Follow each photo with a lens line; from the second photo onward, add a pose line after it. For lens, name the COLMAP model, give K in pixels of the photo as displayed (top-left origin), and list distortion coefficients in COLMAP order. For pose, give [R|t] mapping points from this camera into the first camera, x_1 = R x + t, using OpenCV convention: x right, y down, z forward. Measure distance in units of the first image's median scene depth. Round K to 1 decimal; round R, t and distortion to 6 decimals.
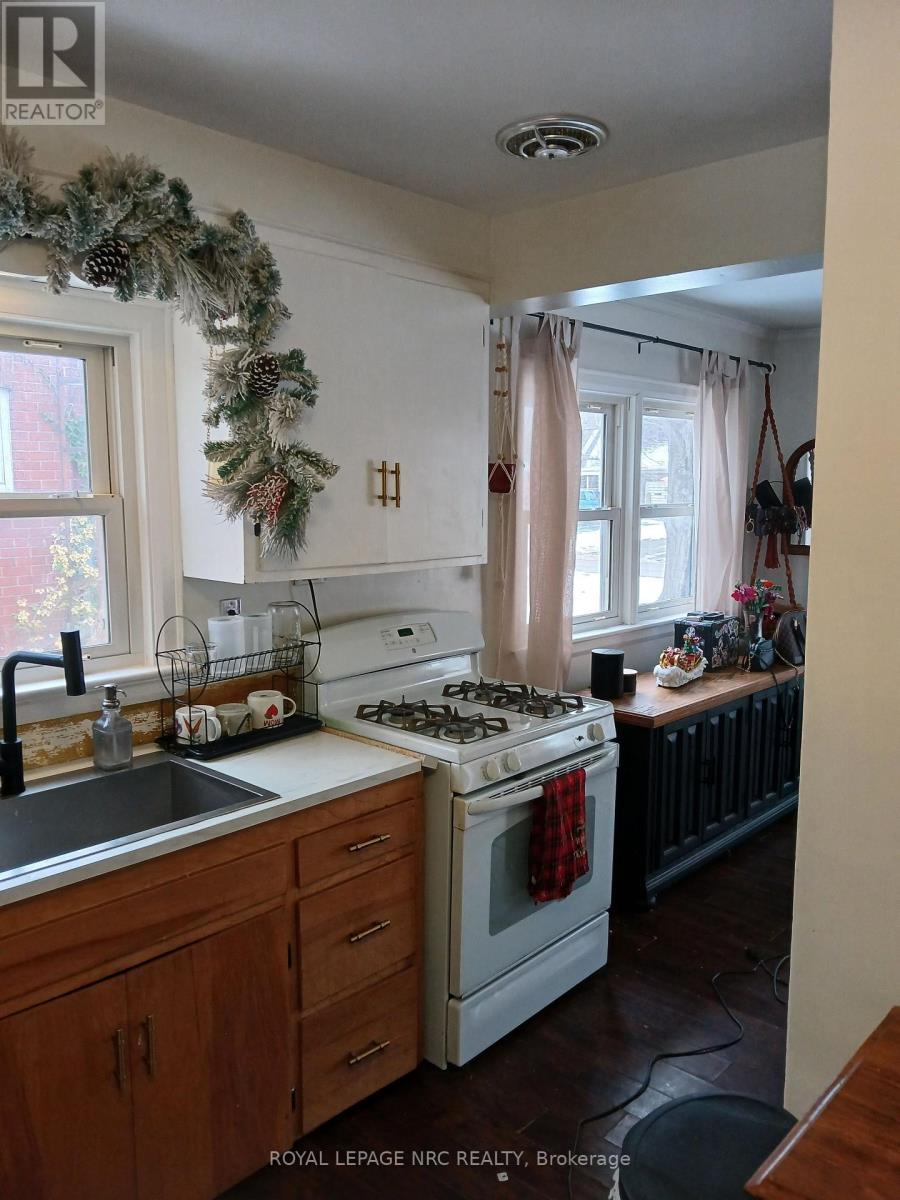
lens RADIAL K [[939.0, 0, 452.5], [0, 939.0, 612.8], [0, 0, 1]] dist [0.122667, -0.264560]
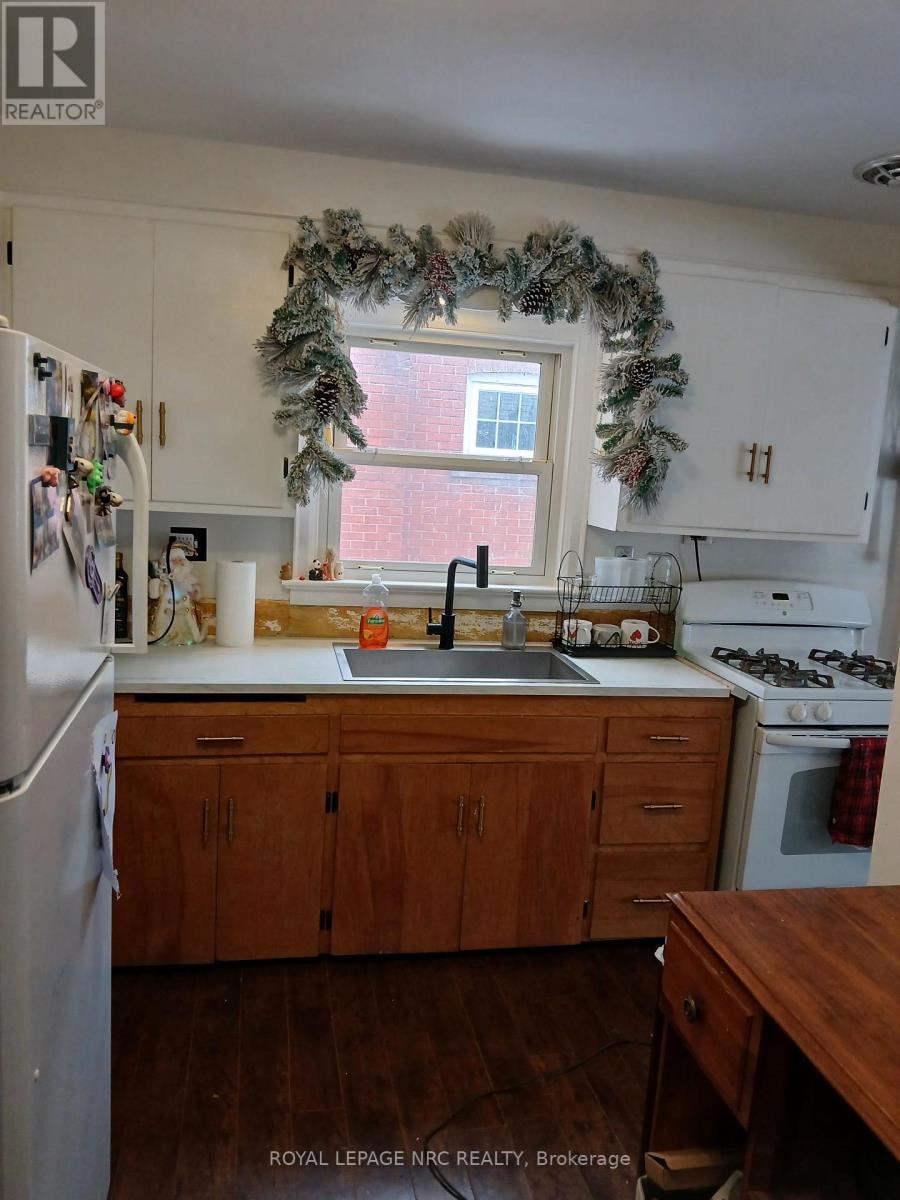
lens RADIAL K [[956.4, 0, 452.1], [0, 956.4, 623.3], [0, 0, 1]] dist [0.130970, -0.179404]
pose [[0.809352, 0.150471, -0.567721, 0.399246], [-0.141495, 0.988108, 0.060174, 0.051277], [0.570025, 0.031627, 0.821018, -0.256372]]
